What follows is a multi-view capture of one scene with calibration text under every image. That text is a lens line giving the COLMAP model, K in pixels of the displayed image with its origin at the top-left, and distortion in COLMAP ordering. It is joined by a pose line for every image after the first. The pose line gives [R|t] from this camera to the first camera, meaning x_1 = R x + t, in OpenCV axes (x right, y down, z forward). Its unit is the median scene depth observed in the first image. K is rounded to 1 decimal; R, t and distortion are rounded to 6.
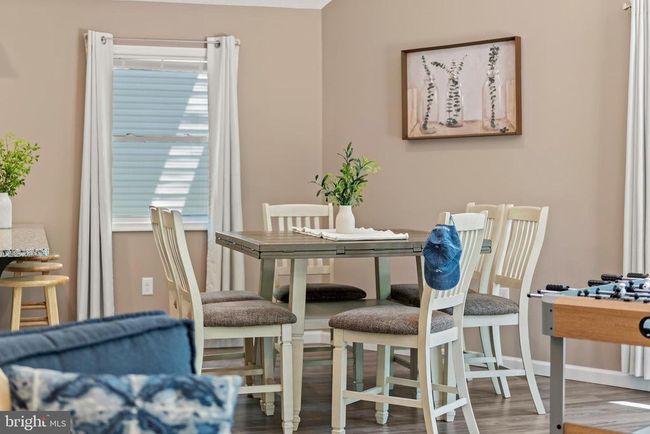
lens RADIAL K [[956.0, 0, 331.7], [0, 956.0, 210.6], [0, 0, 1]] dist [-0.081760, 0.000000]
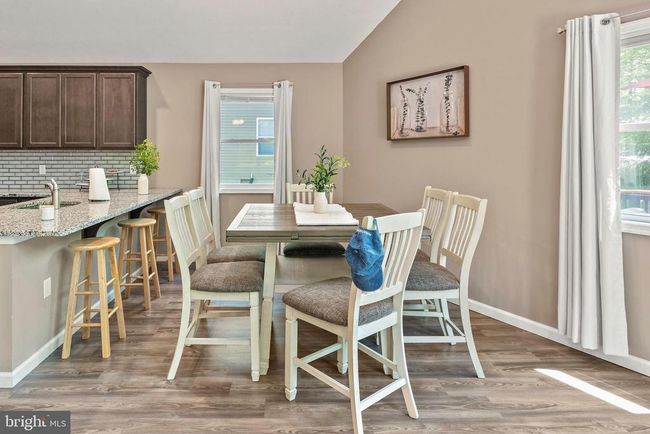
lens RADIAL K [[390.7, 0, 284.9], [0, 390.7, 154.4], [0, 0, 1]] dist [0.001442, -0.006096]
pose [[0.959960, 0.000186, -0.280138, 0.099169], [-0.008826, 0.999523, -0.029580, -0.034133], [0.279999, 0.030868, 0.959504, 0.374492]]
